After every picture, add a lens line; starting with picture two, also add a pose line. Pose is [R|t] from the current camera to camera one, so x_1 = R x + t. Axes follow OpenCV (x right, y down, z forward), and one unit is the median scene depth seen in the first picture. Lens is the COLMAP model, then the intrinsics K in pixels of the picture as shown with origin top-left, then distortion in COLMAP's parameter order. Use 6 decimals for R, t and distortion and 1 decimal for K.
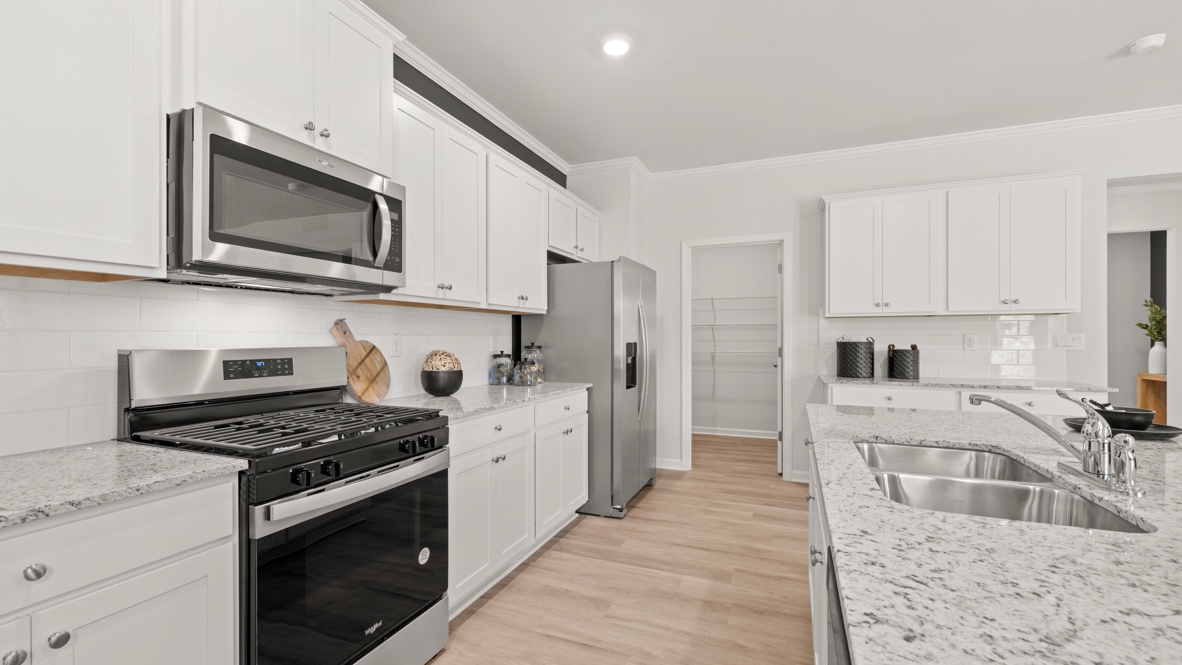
lens RADIAL K [[497.6, 0, 585.7], [0, 497.6, 337.6], [0, 0, 1]] dist [-0.001044, -0.000553]
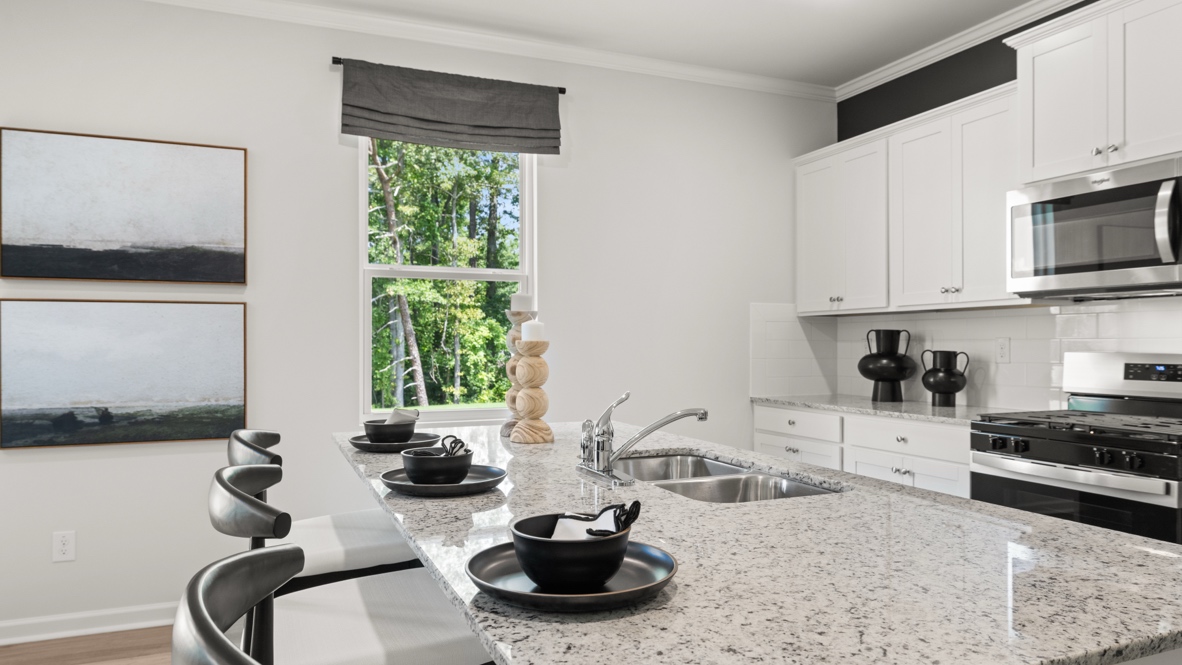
lens RADIAL K [[769.9, 0, 586.7], [0, 769.9, 342.7], [0, 0, 1]] dist [0.000611, -0.002819]
pose [[-0.703622, -0.000677, -0.710574, 0.926494], [-0.000418, 1.000000, -0.000538, 0.000593], [0.710575, -0.000082, -0.703622, 0.890375]]
